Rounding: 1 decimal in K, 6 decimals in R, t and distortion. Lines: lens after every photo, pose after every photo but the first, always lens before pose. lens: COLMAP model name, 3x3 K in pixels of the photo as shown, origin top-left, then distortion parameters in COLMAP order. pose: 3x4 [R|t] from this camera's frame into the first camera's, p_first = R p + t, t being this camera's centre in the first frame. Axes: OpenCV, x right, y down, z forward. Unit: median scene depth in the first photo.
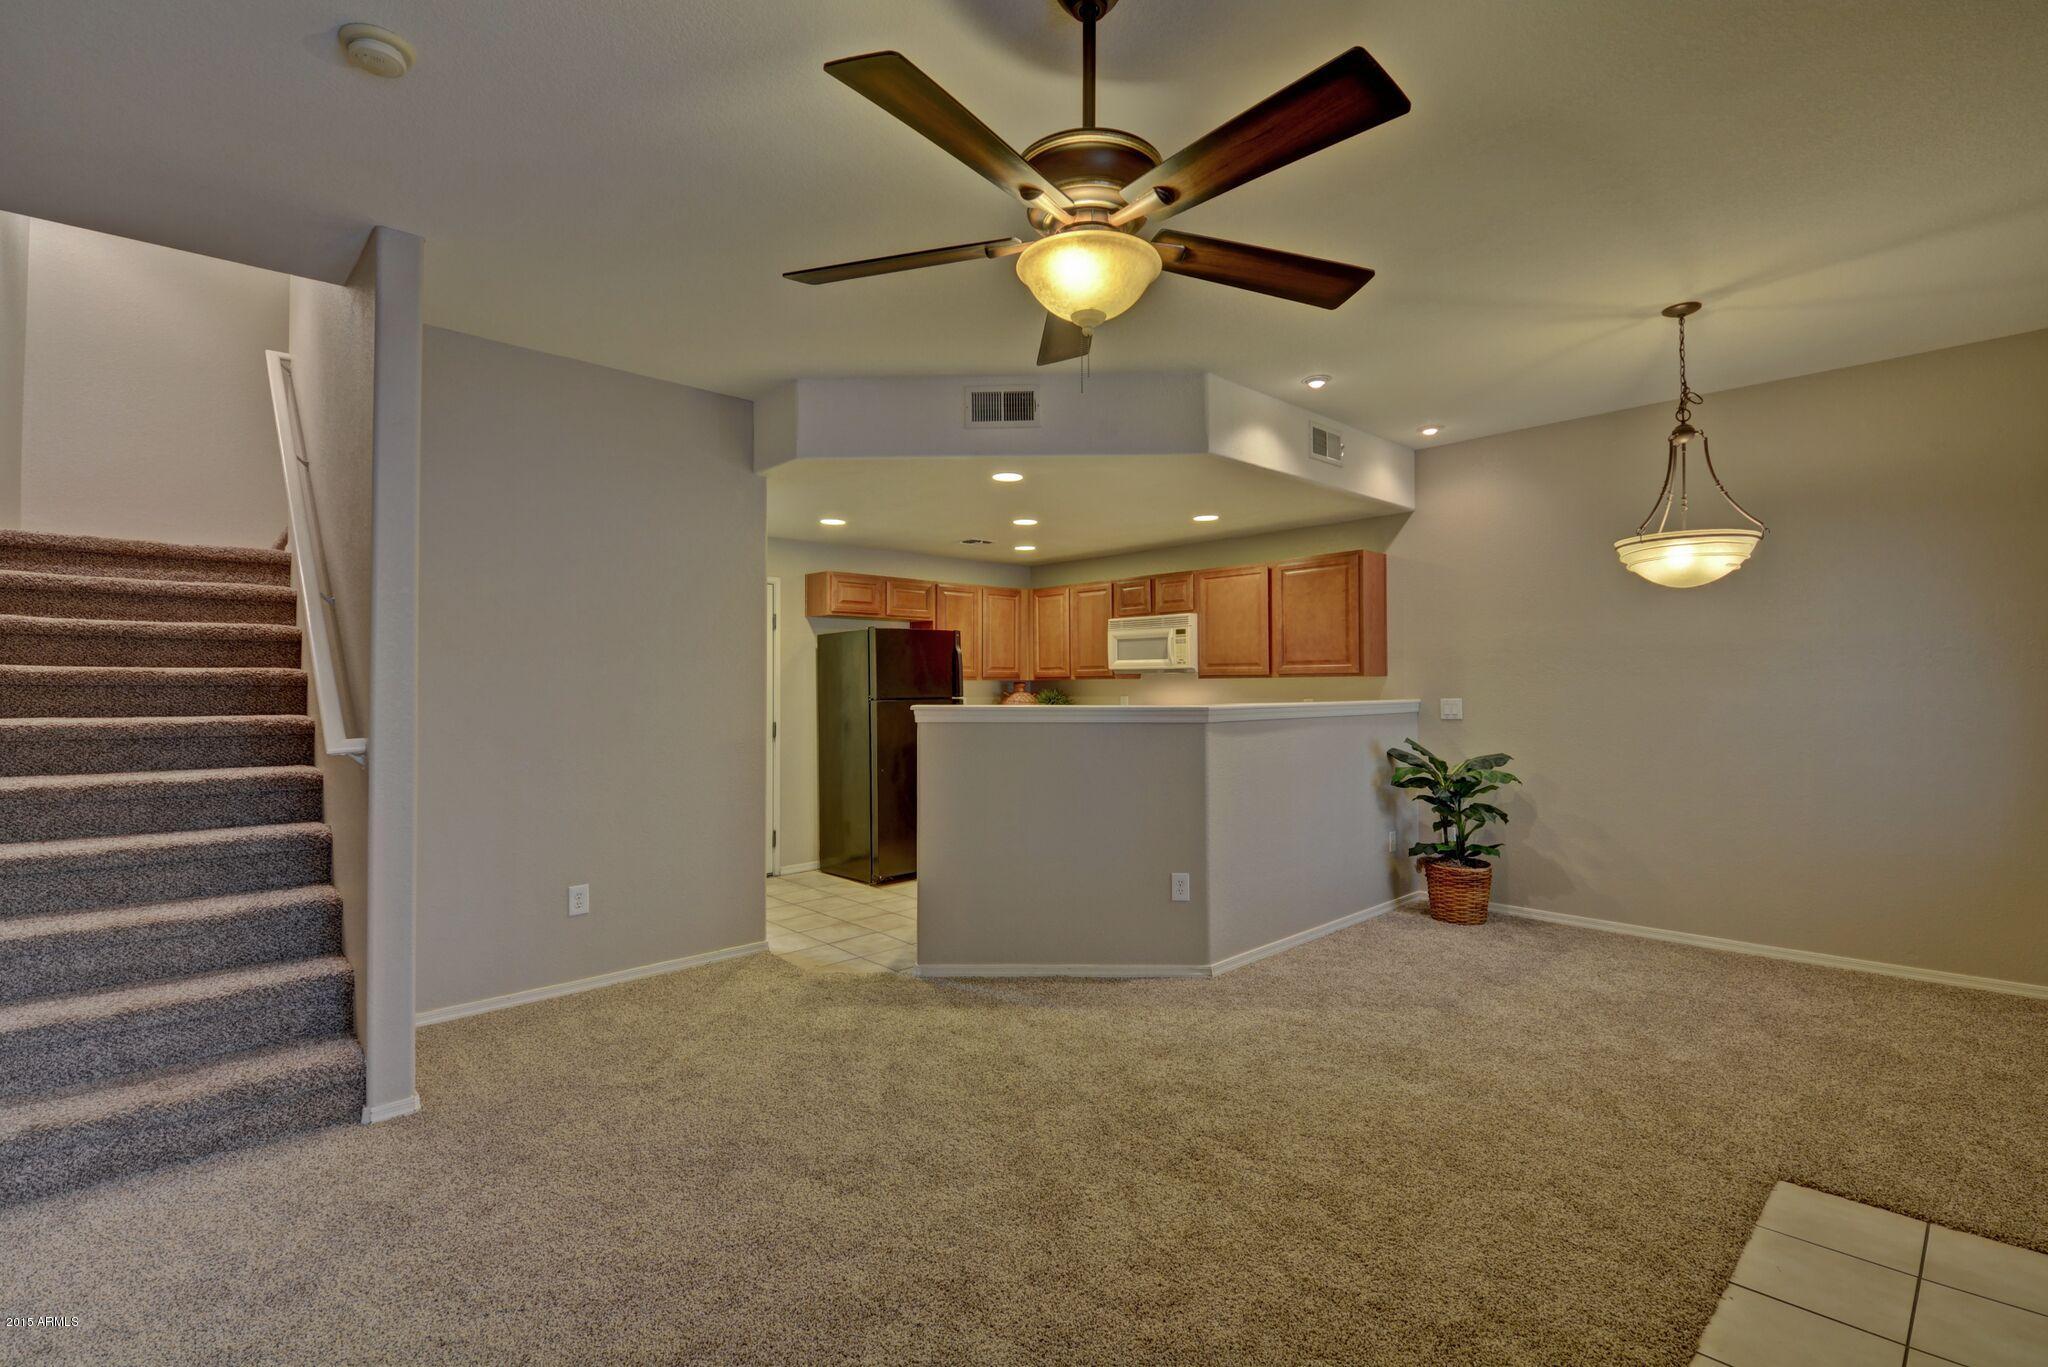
lens RADIAL K [[909.0, 0, 1039.1], [0, 909.0, 679.2], [0, 0, 1]] dist [-0.001340, -0.001016]
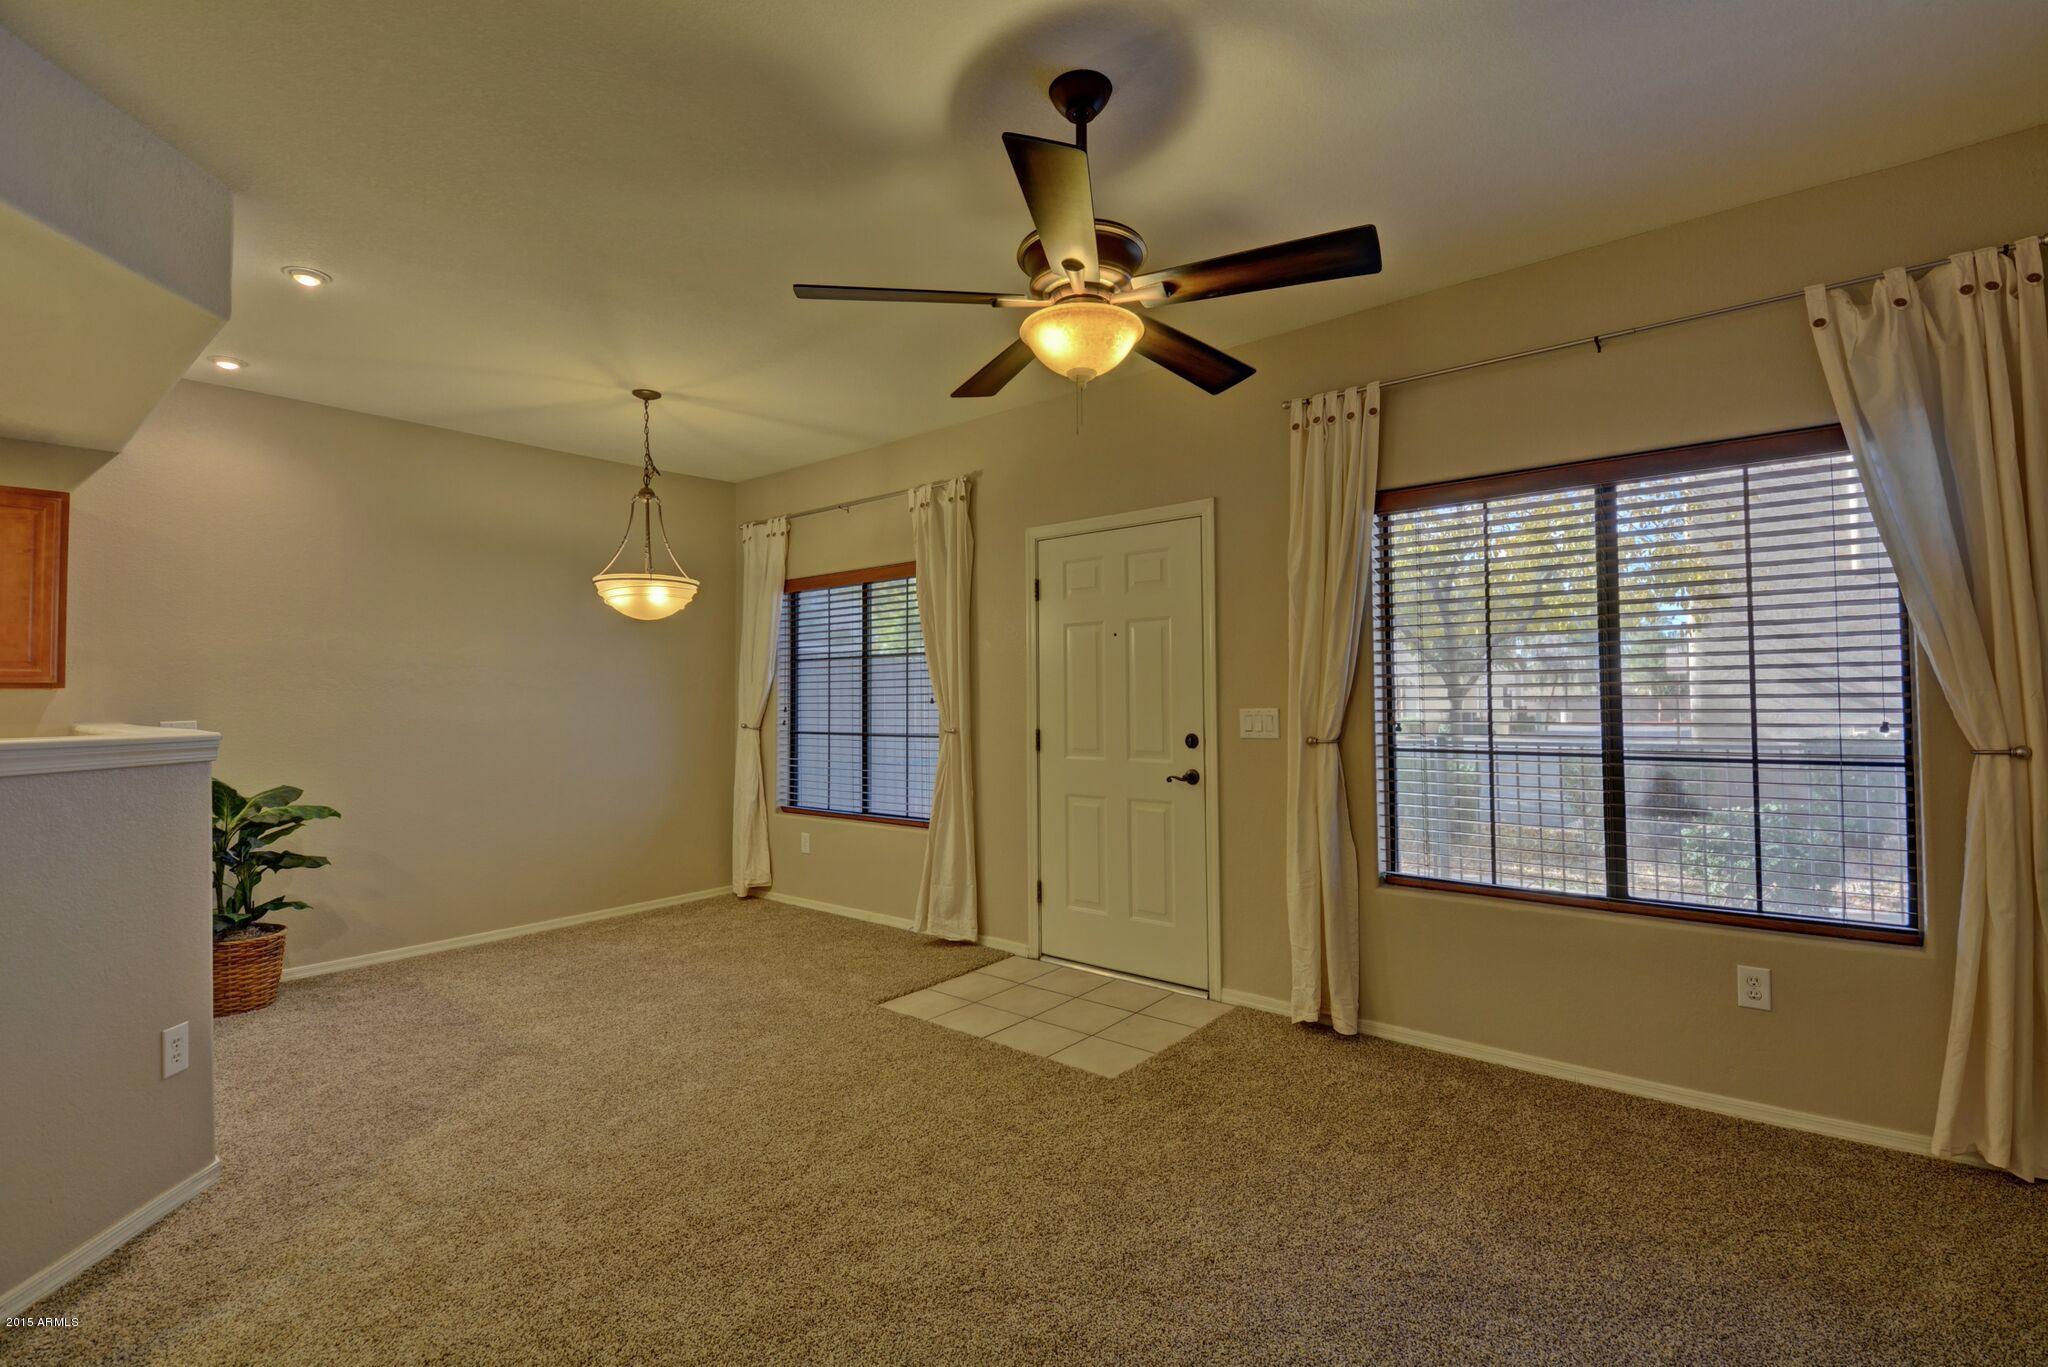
lens RADIAL K [[909.0, 0, 1039.1], [0, 909.0, 679.2], [0, 0, 1]] dist [-0.001340, -0.001016]
pose [[-0.118707, 0.025640, 0.992598, -0.316153], [0.000284, 0.999667, -0.025788, 0.005787], [-0.992929, -0.002780, -0.118675, 0.344074]]
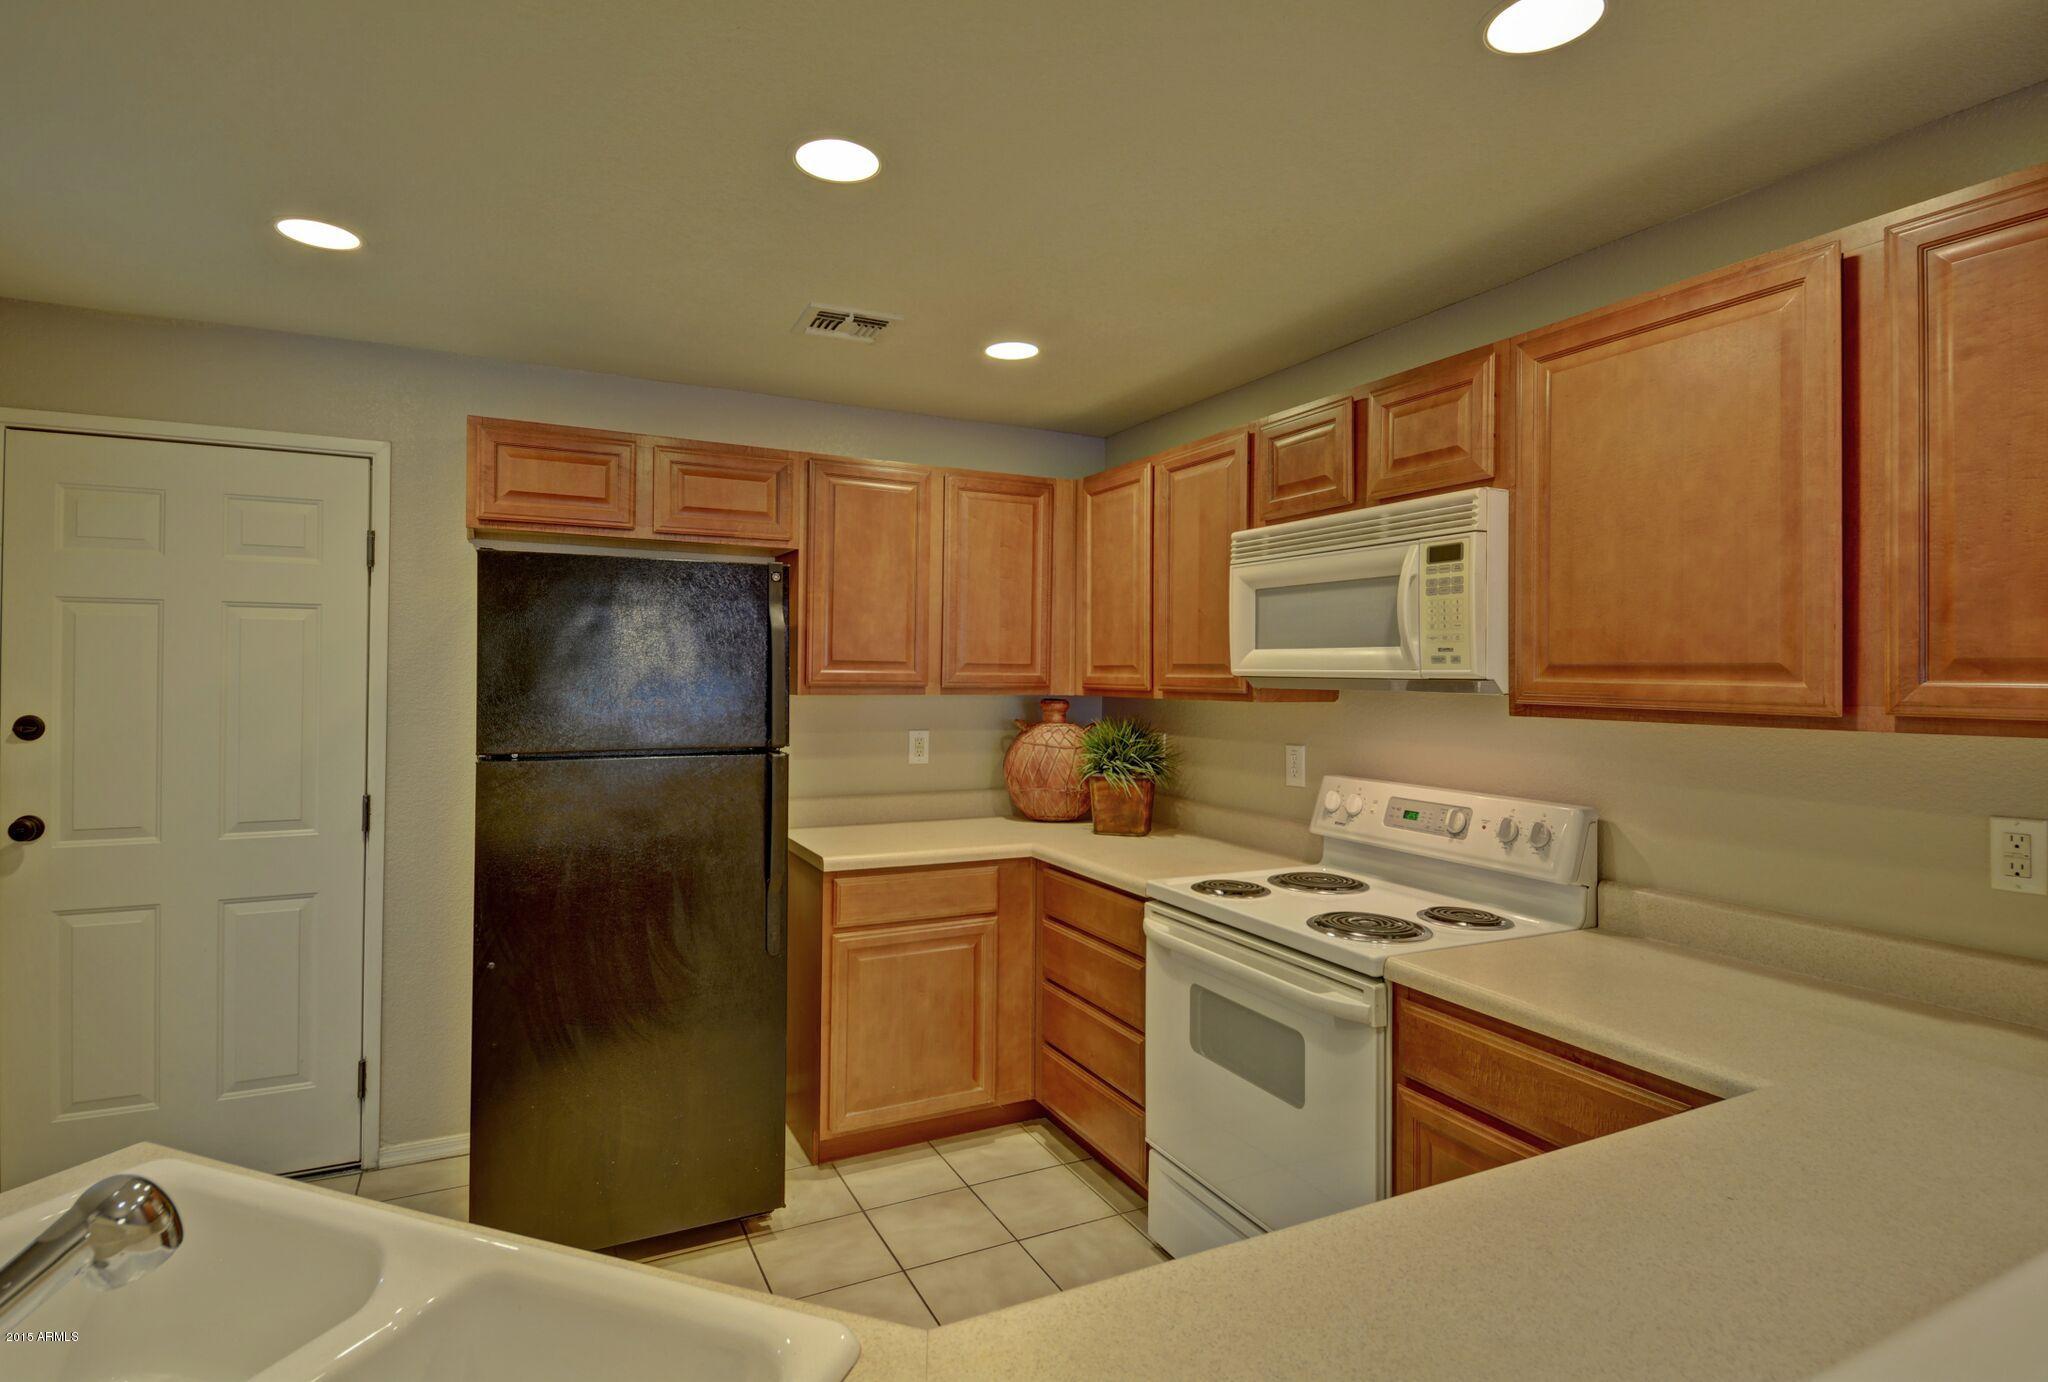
lens RADIAL K [[1009.5, 0, 1007.5], [0, 1009.5, 668.3], [0, 0, 1]] dist [-0.002545, -0.001055]
pose [[0.953244, 0.012664, -0.301936, 0.121777], [-0.012367, 0.999919, 0.002897, -0.014745], [0.301949, 0.000973, 0.953324, 0.657499]]
